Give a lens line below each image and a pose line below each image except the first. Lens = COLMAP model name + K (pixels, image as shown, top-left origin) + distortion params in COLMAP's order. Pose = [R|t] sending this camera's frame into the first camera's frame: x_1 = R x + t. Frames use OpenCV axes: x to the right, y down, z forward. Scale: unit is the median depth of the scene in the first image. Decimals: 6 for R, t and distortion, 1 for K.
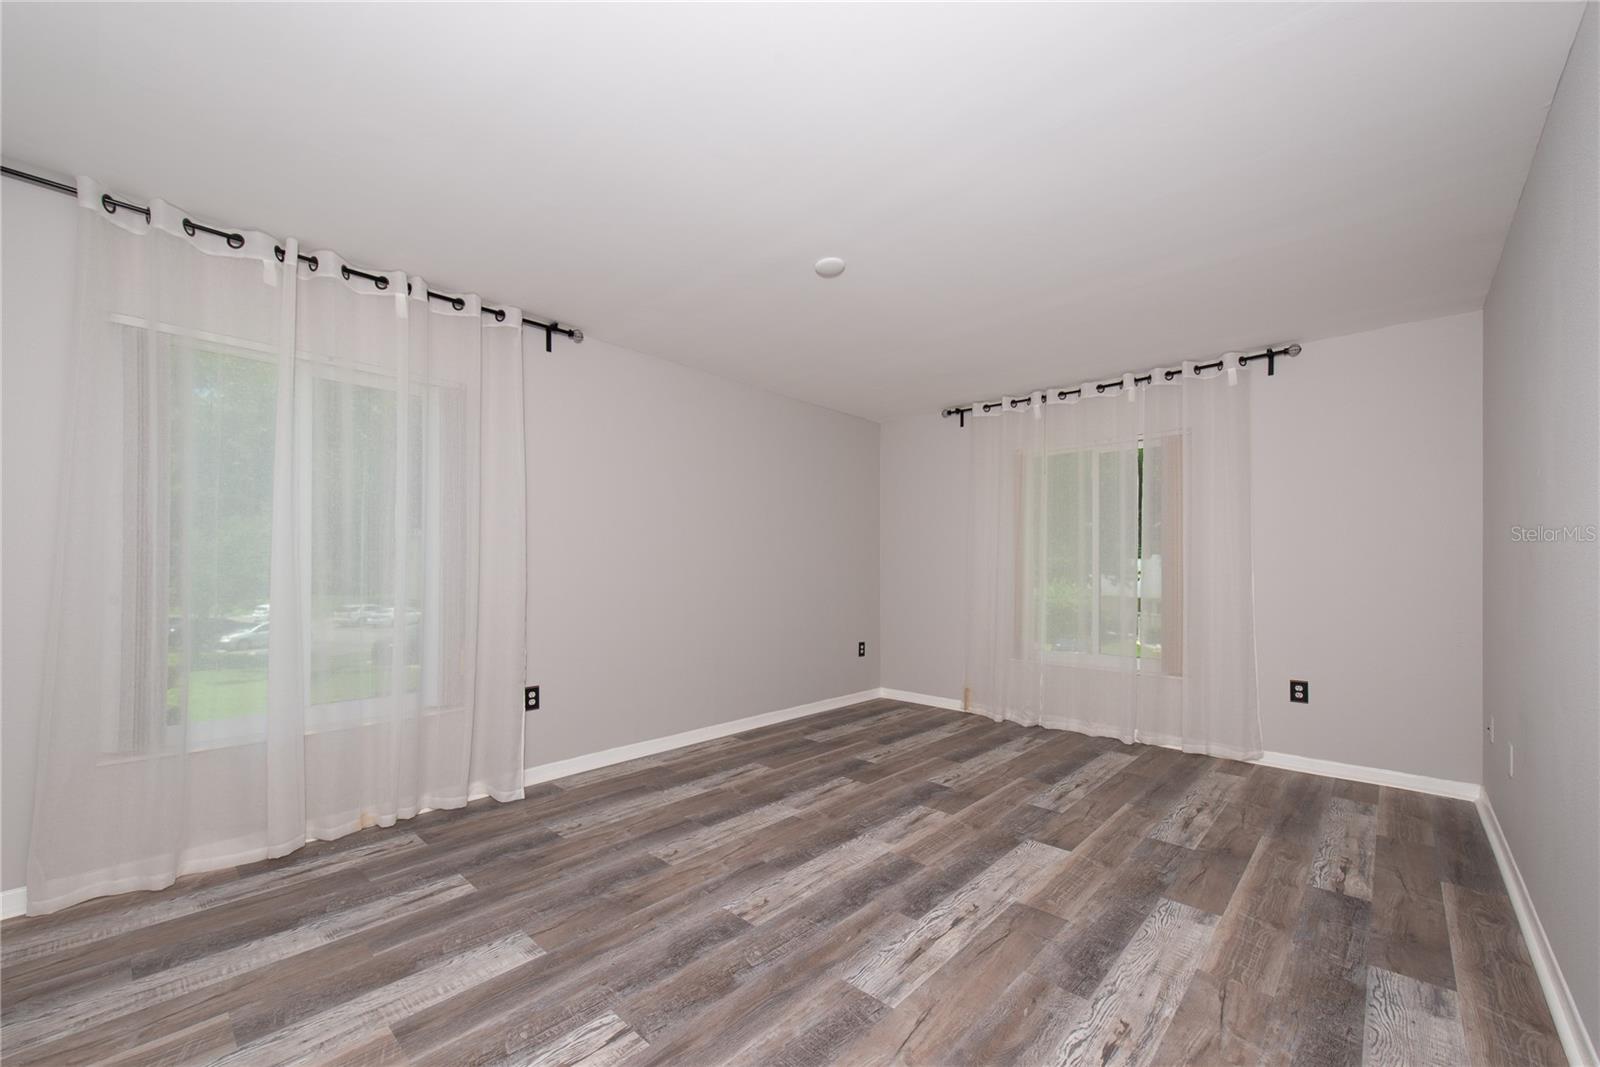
lens RADIAL K [[626.0, 0, 804.9], [0, 626.0, 560.9], [0, 0, 1]] dist [0.015621, -0.003767]
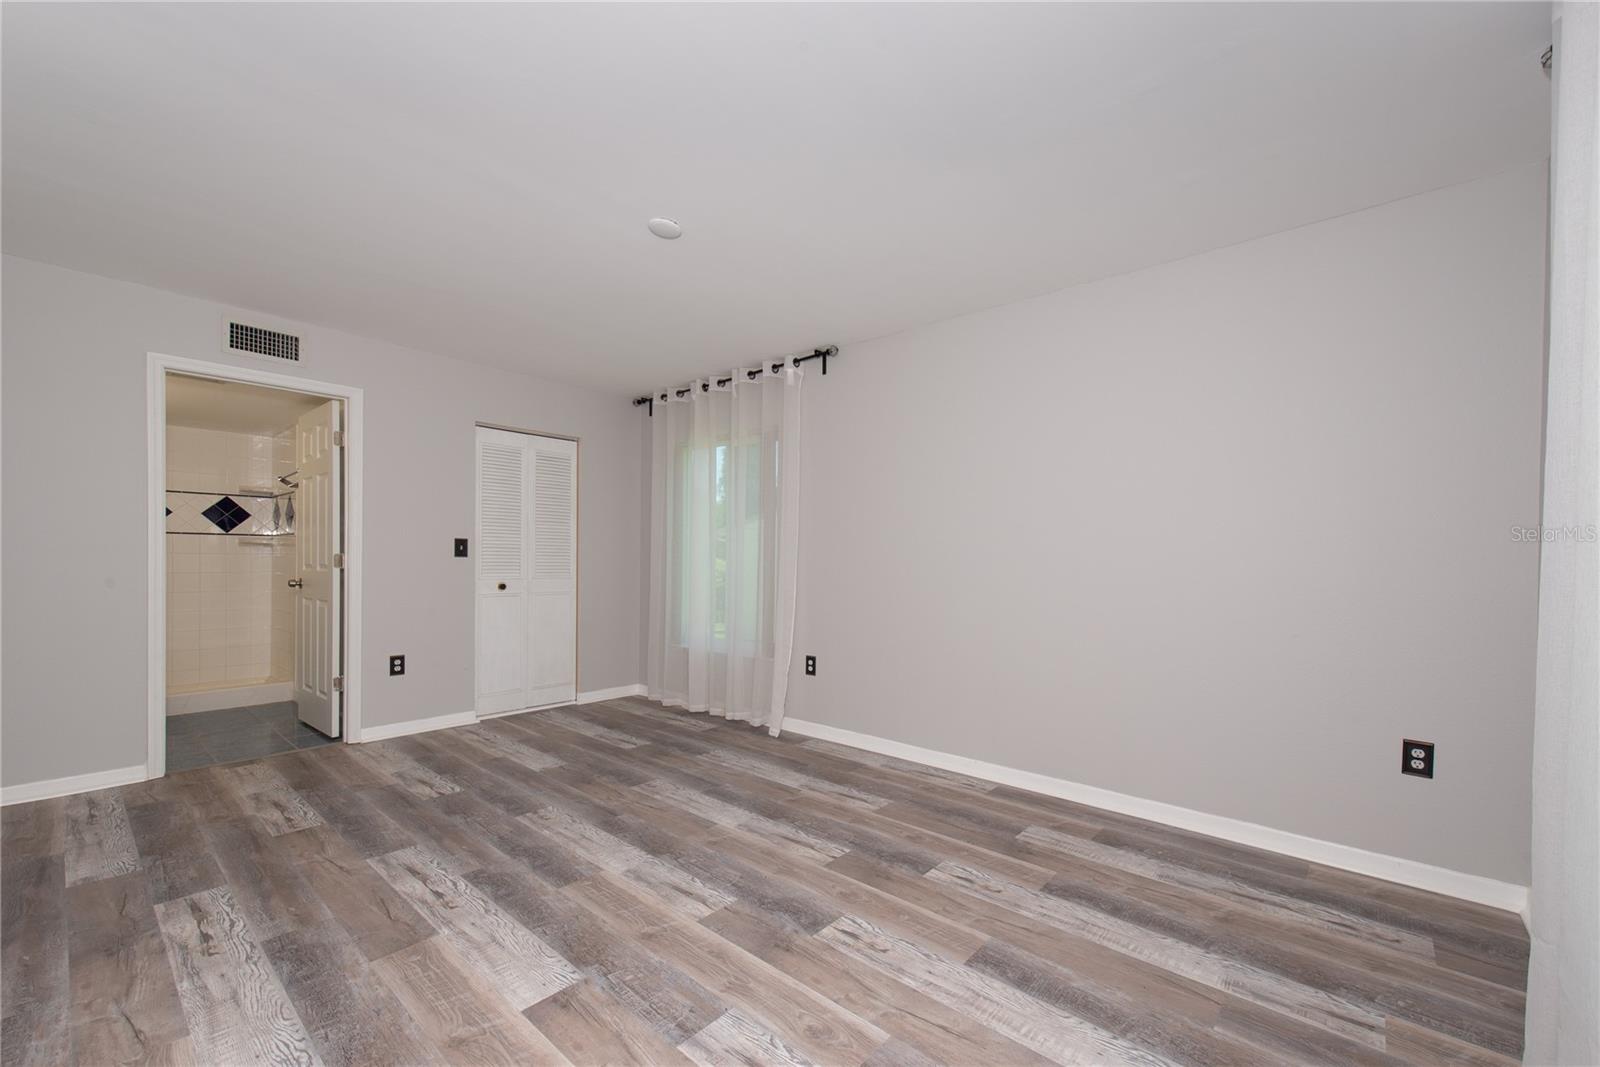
lens RADIAL K [[626.0, 0, 804.9], [0, 626.0, 560.9], [0, 0, 1]] dist [0.015621, -0.003767]
pose [[0.051992, -0.000871, -0.998647, 0.961196], [0.002554, 0.999996, -0.000739, 0.018851], [0.998644, -0.002512, 0.051994, 1.135144]]
